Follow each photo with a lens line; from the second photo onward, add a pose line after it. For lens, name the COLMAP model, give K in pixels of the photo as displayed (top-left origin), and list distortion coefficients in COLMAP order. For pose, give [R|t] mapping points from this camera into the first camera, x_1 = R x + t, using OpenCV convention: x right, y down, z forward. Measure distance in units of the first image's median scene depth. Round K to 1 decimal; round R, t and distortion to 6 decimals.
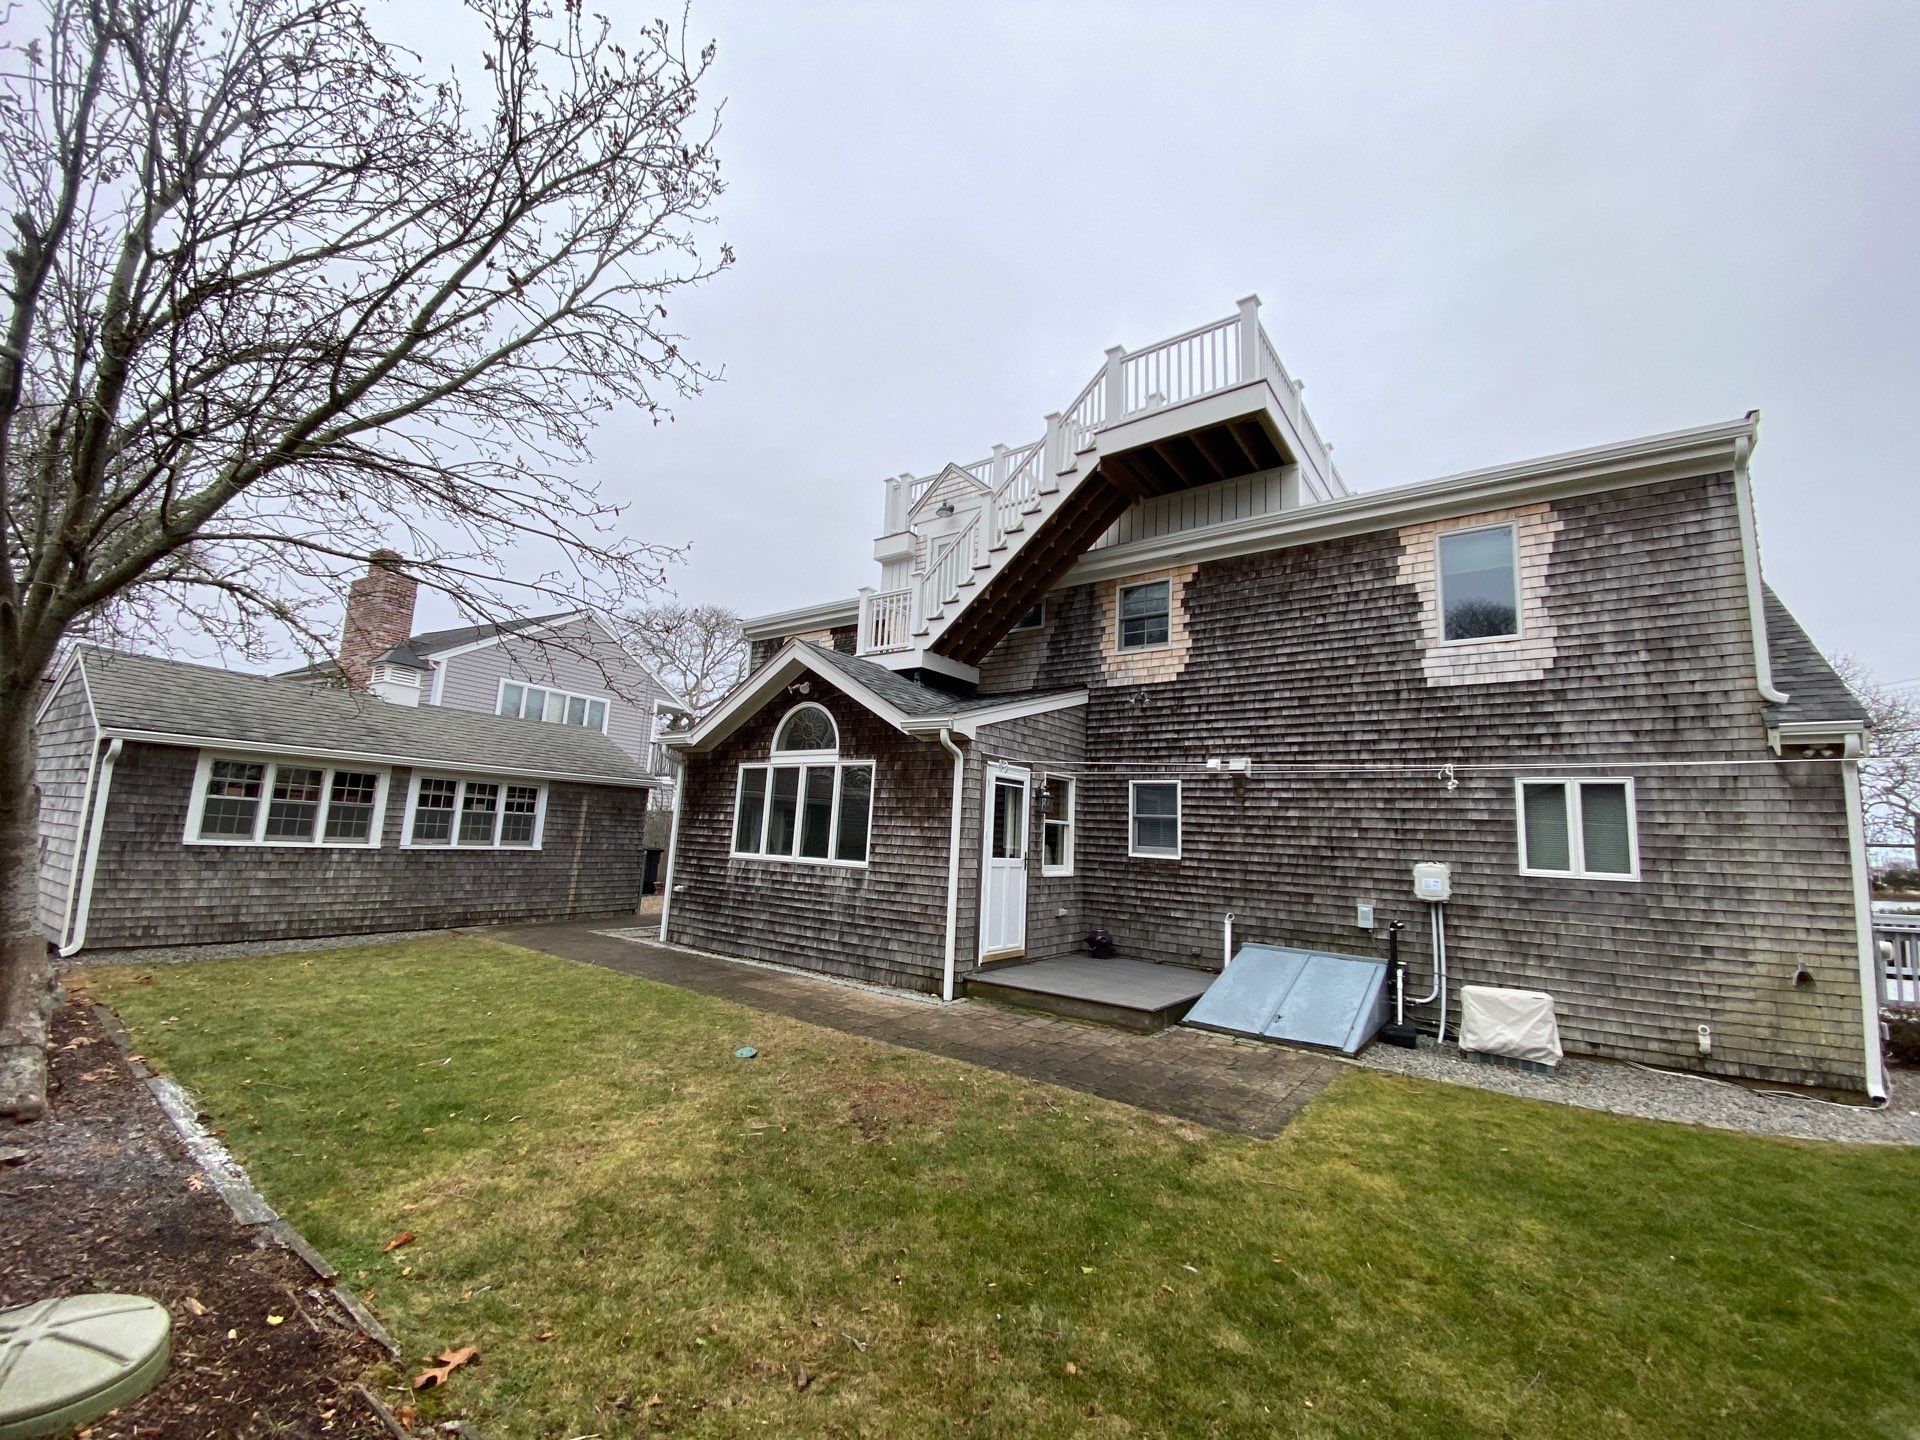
lens RADIAL K [[788.3, 0, 960.0], [0, 788.3, 720.0], [0, 0, 1]] dist [0.041041, -0.028580]
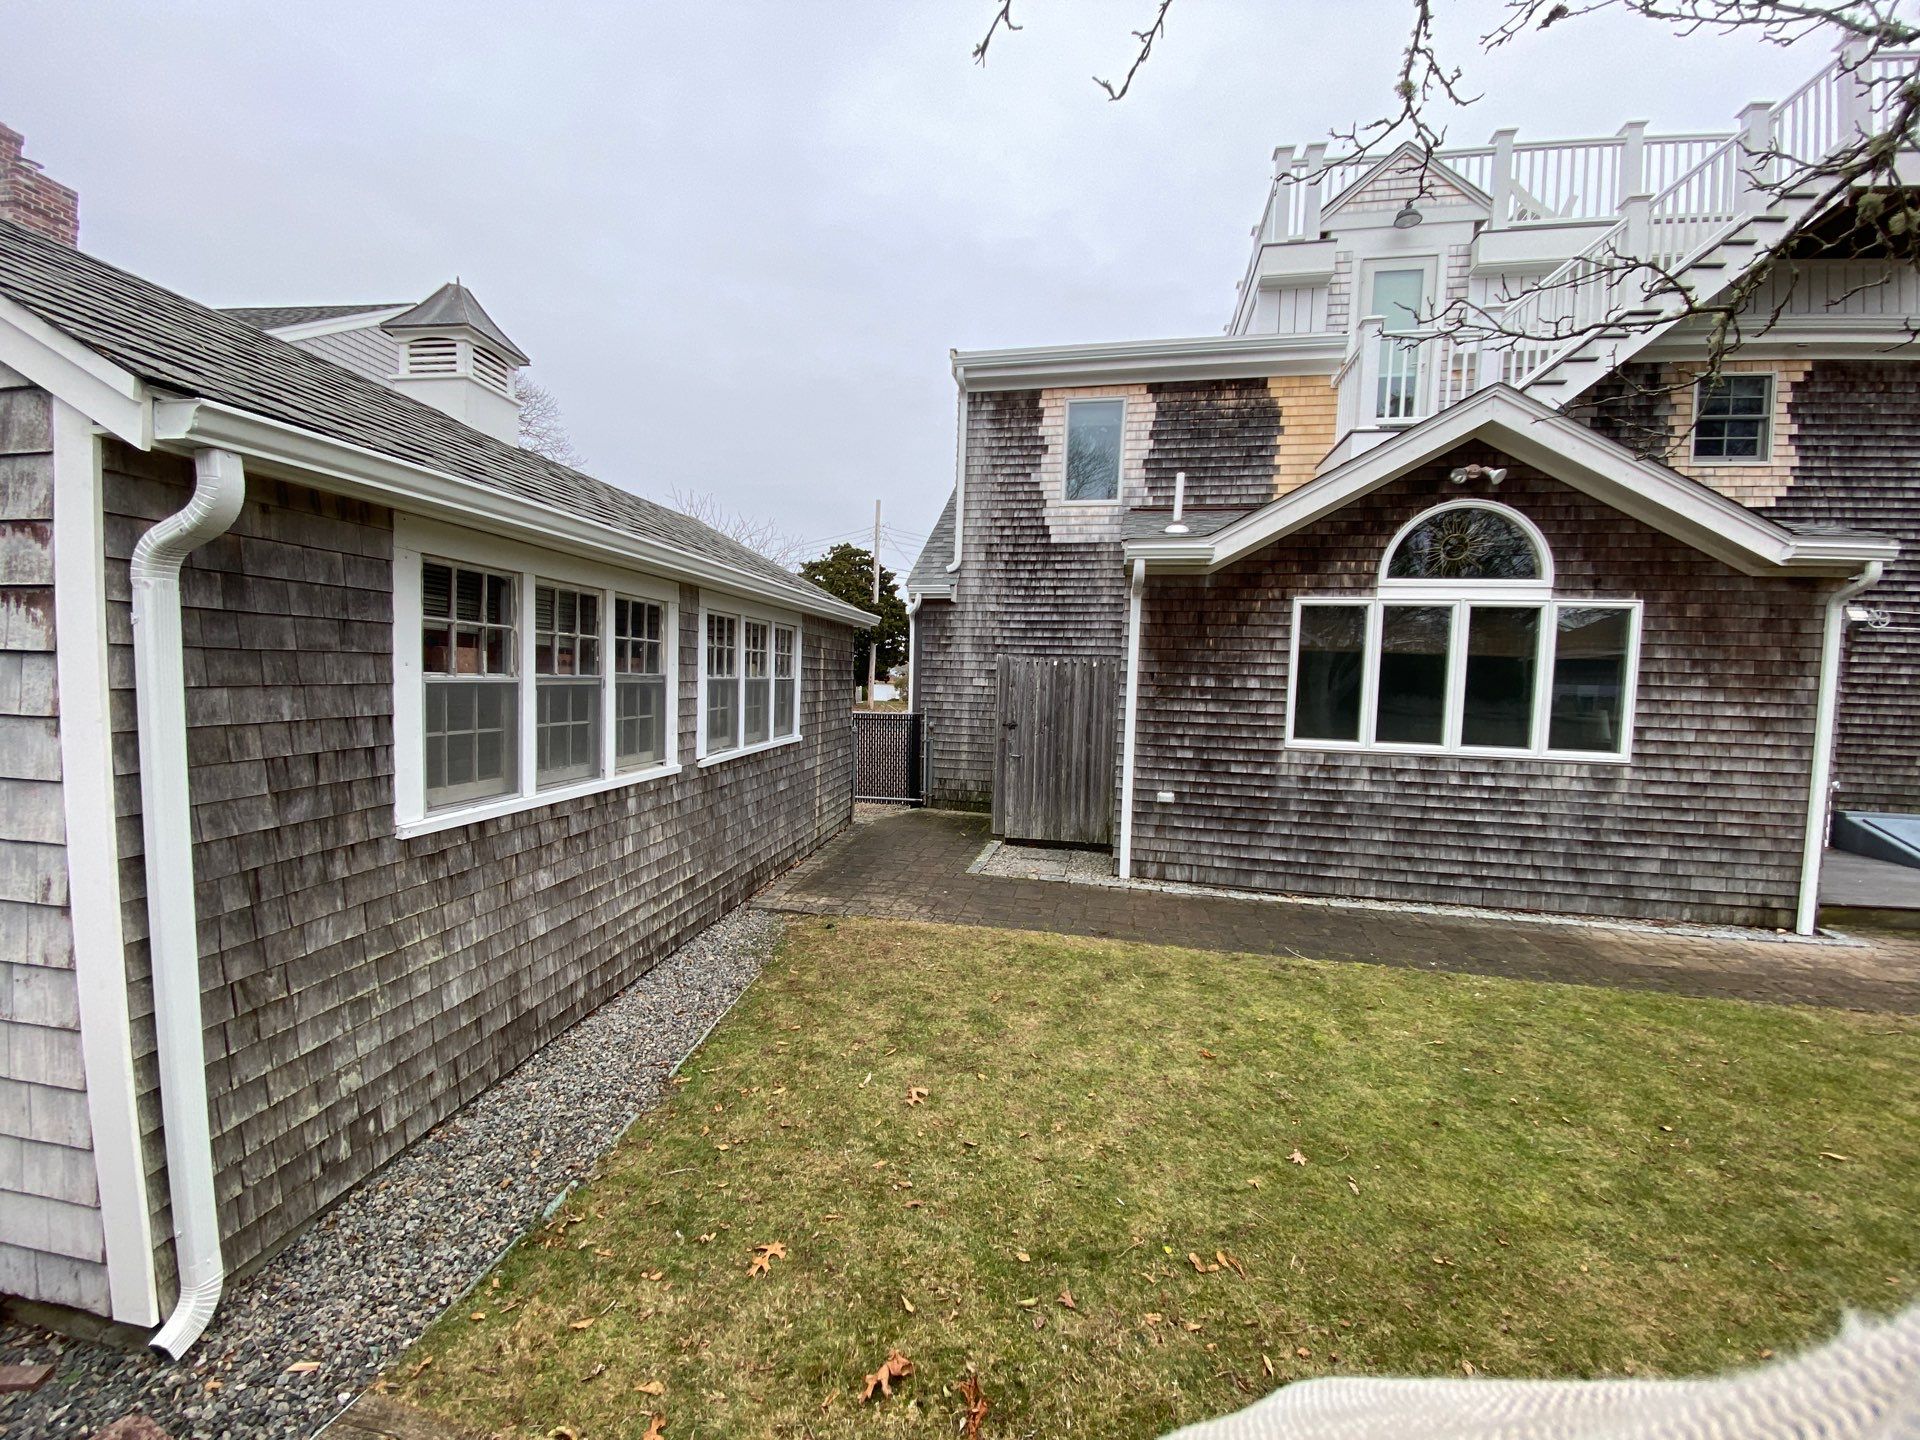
lens RADIAL K [[788.3, 0, 960.0], [0, 788.3, 720.0], [0, 0, 1]] dist [0.041041, -0.028580]
pose [[0.897023, -0.048098, 0.439358, -0.872404], [-0.053440, 0.974965, 0.215840, 0.032701], [-0.438740, -0.217093, 0.871996, 0.621461]]
